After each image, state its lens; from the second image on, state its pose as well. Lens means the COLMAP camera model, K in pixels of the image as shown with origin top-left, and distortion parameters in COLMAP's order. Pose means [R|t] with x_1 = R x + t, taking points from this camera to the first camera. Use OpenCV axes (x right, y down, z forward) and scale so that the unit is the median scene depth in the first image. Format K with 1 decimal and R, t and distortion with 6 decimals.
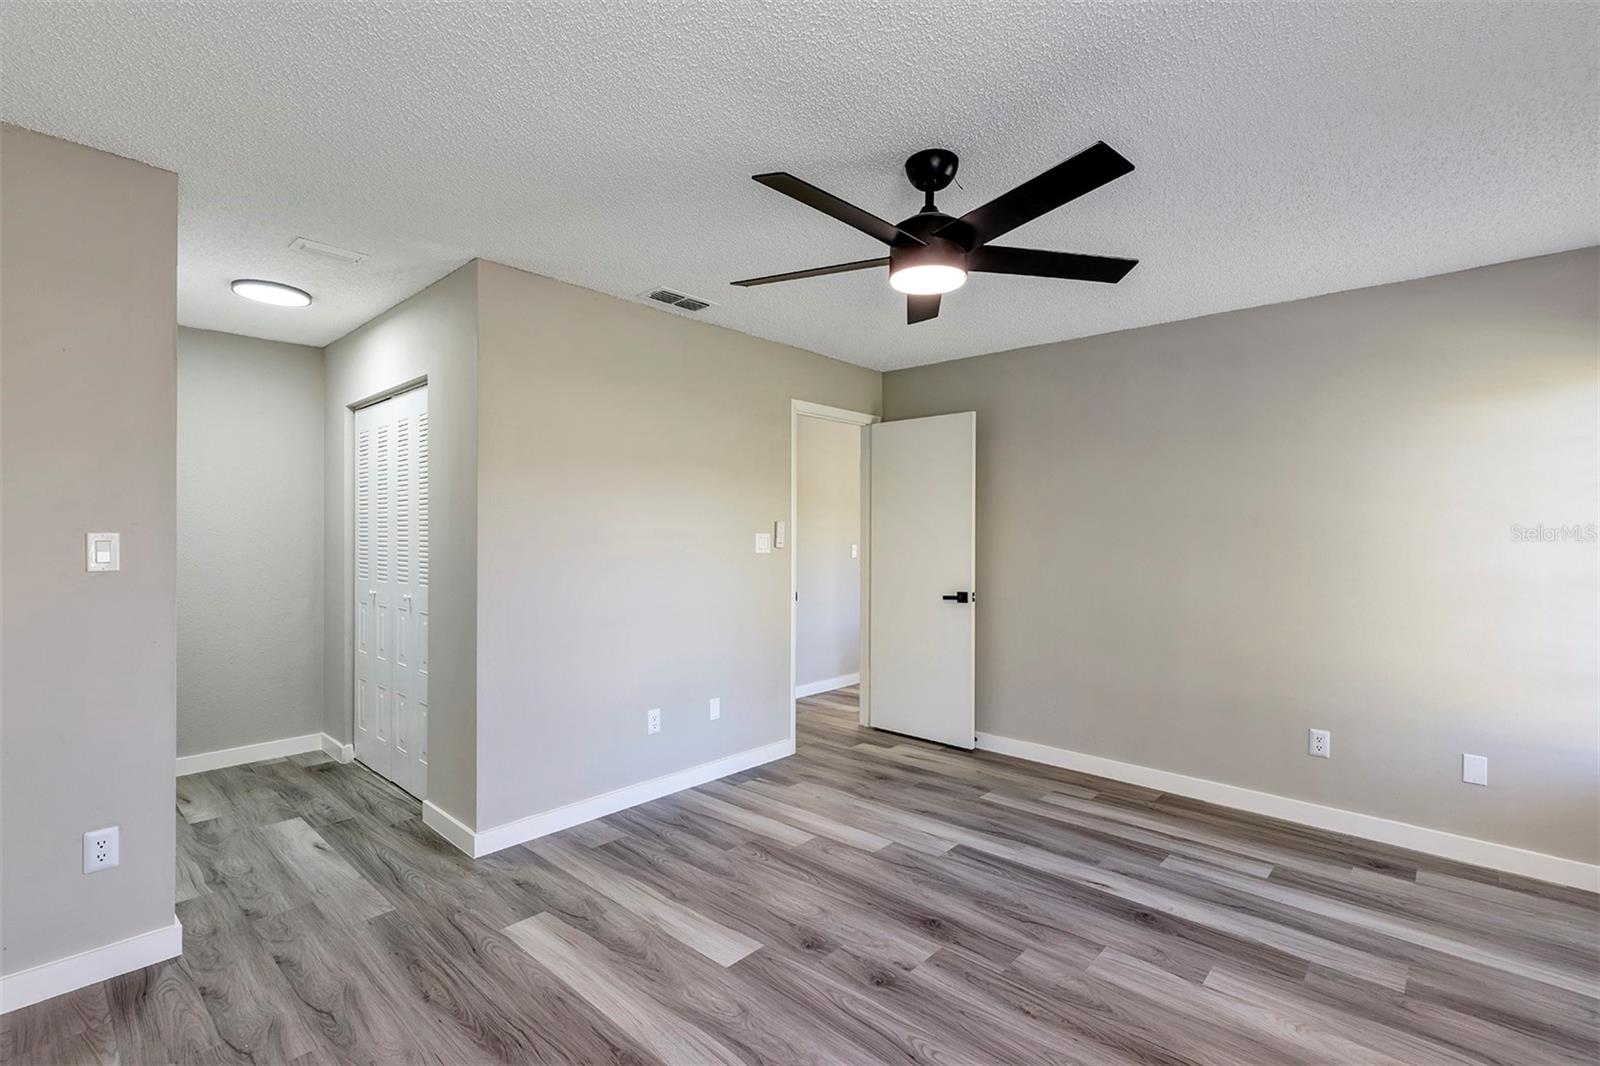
lens RADIAL K [[732.7, 0, 794.8], [0, 732.7, 530.9], [0, 0, 1]] dist [0.008793, 0.000164]
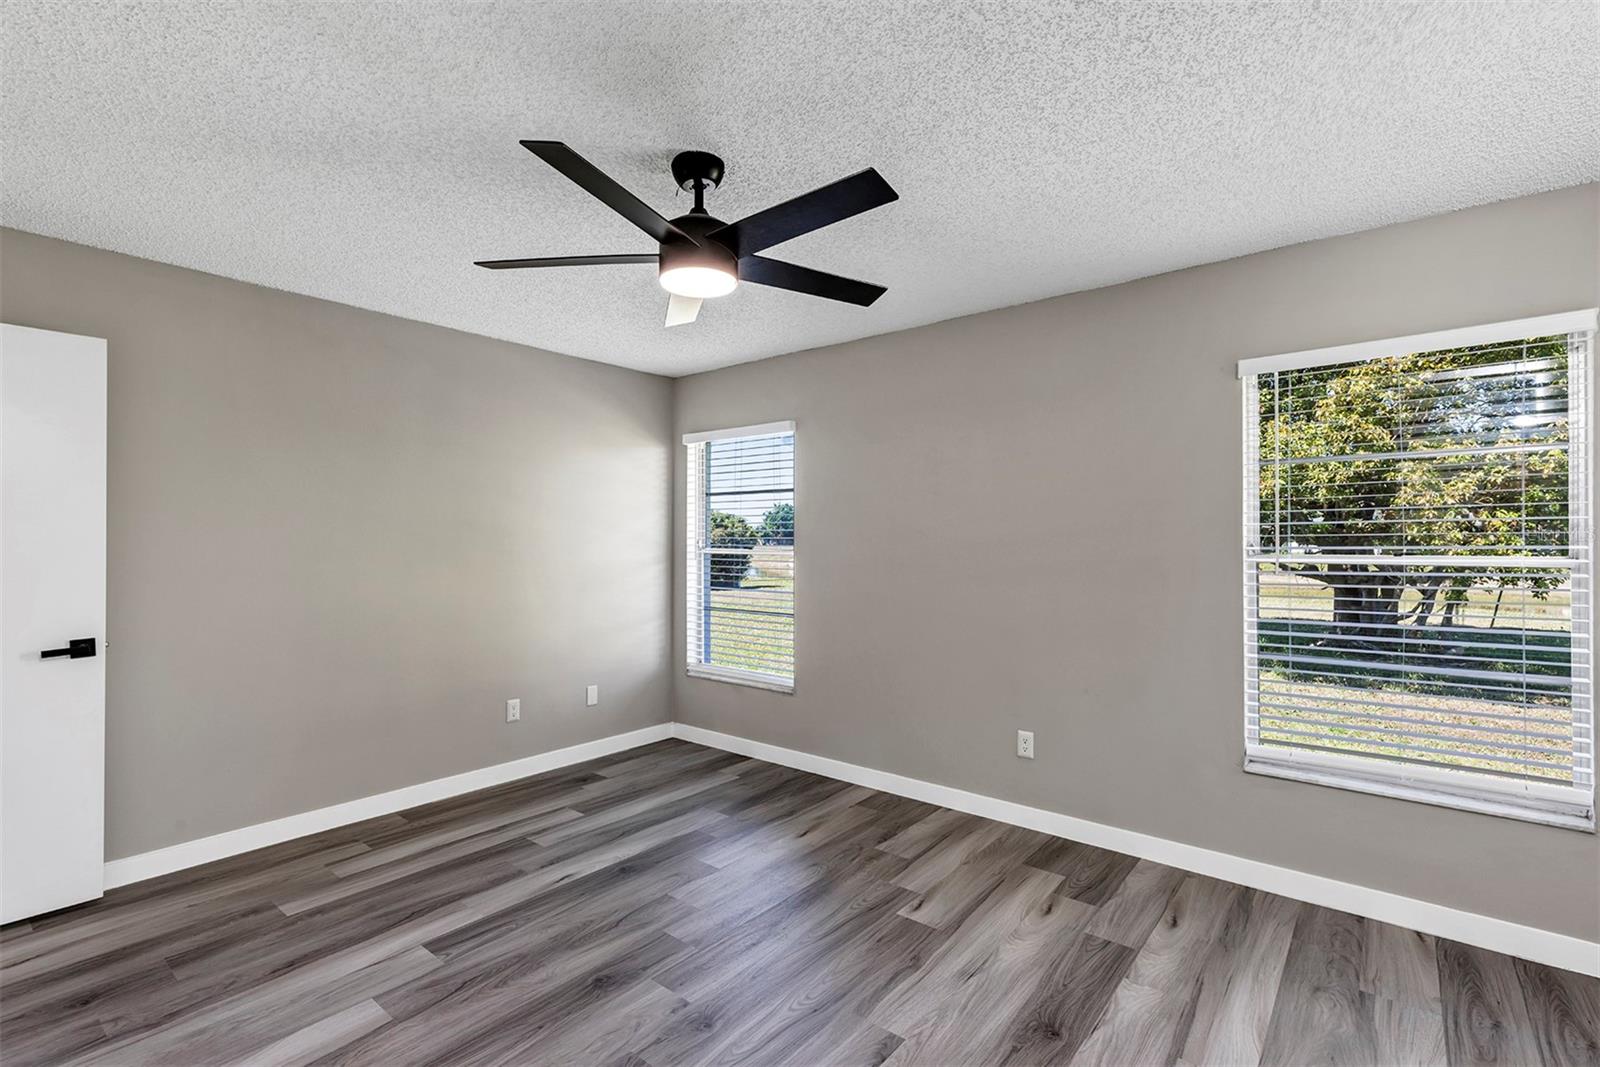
lens RADIAL K [[732.7, 0, 795.3], [0, 732.7, 533.7], [0, 0, 1]] dist [0.008793, 0.000164]
pose [[-0.058384, 0.002261, 0.998292, -0.589056], [-0.001613, 0.999996, -0.002359, -0.001729], [-0.998293, -0.001748, -0.058380, 0.680291]]
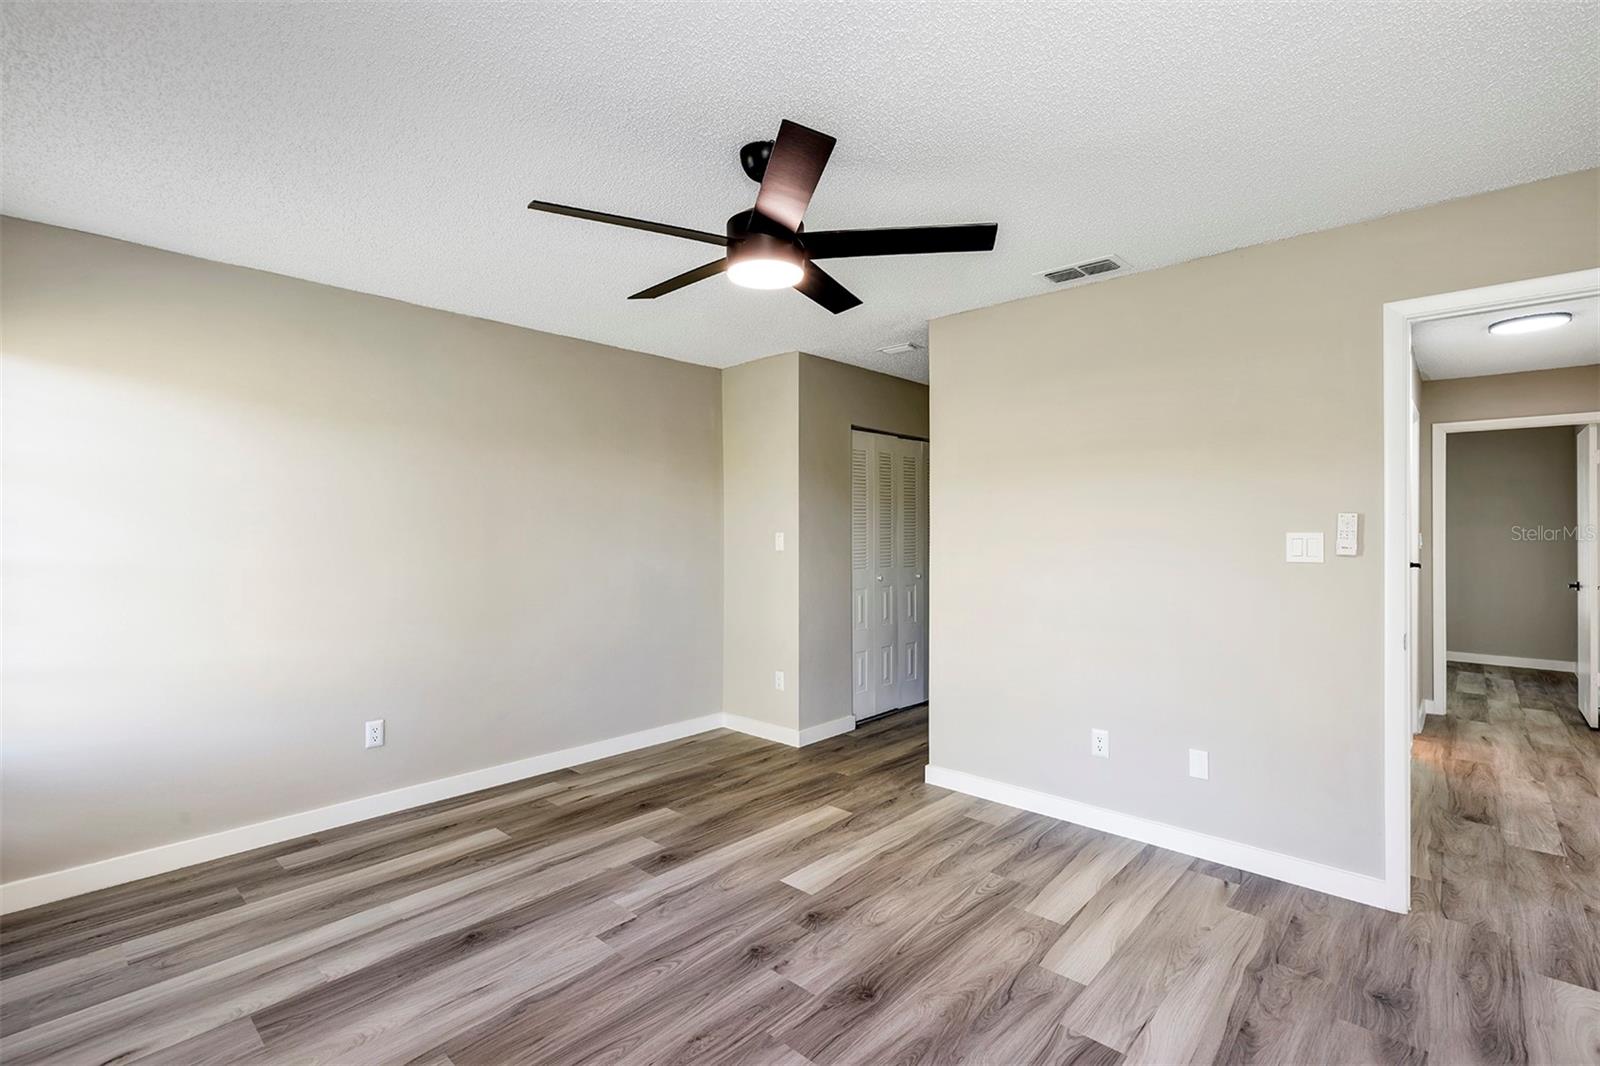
lens RADIAL K [[732.7, 0, 792.3], [0, 732.7, 528.6], [0, 0, 1]] dist [0.008793, 0.000164]
pose [[-0.007206, -0.008250, -0.999940, 0.856191], [0.000995, 0.999965, -0.008257, 0.006710], [0.999974, -0.001055, -0.007198, 0.764948]]
